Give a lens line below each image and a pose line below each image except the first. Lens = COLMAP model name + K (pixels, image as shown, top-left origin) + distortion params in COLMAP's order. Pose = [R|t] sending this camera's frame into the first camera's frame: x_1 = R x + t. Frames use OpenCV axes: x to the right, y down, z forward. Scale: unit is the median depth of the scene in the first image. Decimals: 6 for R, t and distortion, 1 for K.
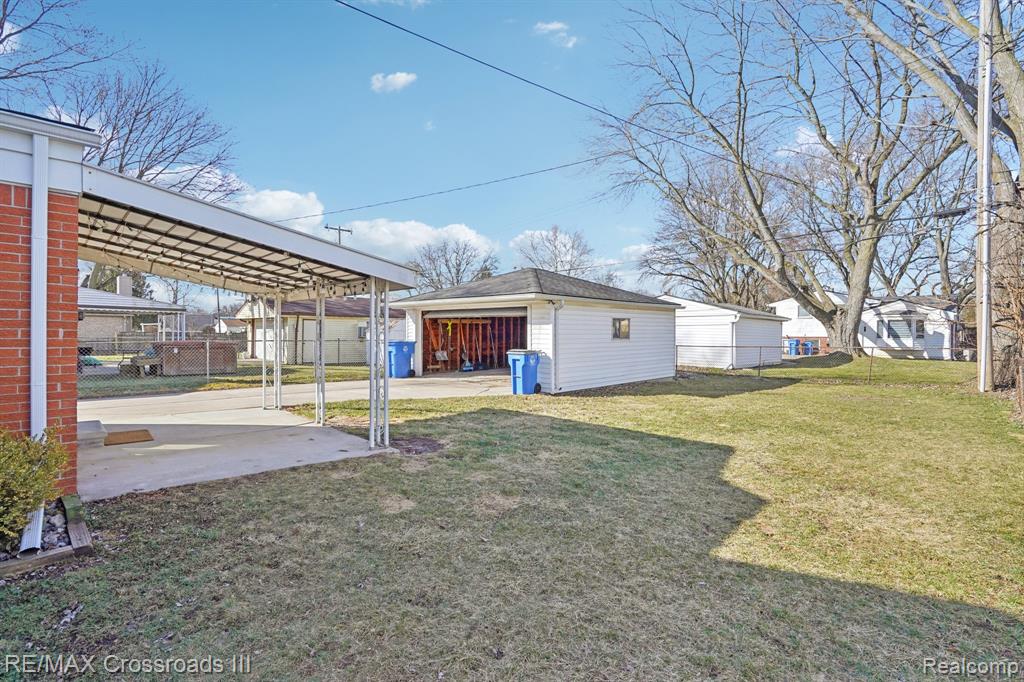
lens RADIAL K [[475.9, 0, 513.3], [0, 475.9, 341.9], [0, 0, 1]] dist [-0.039261, 0.001626]
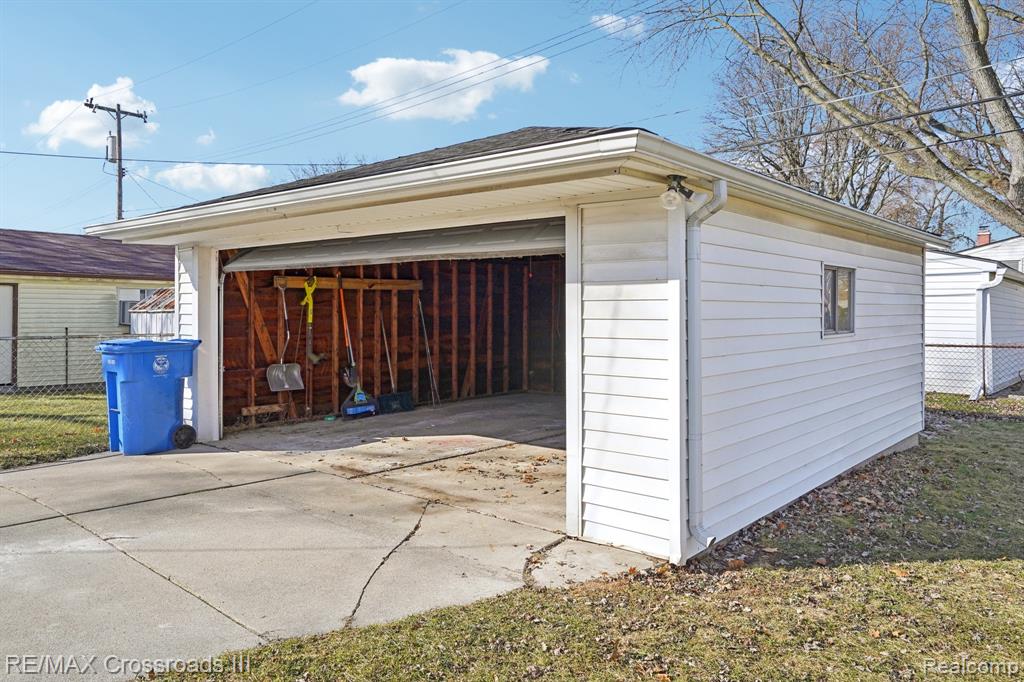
lens RADIAL K [[737.9, 0, 510.1], [0, 737.9, 332.9], [0, 0, 1]] dist [0.007729, 0.003425]
pose [[0.996745, -0.003122, 0.080558, -0.026252], [0.002532, 0.999969, 0.007422, -0.008630], [-0.080579, -0.007194, 0.996722, 0.430324]]
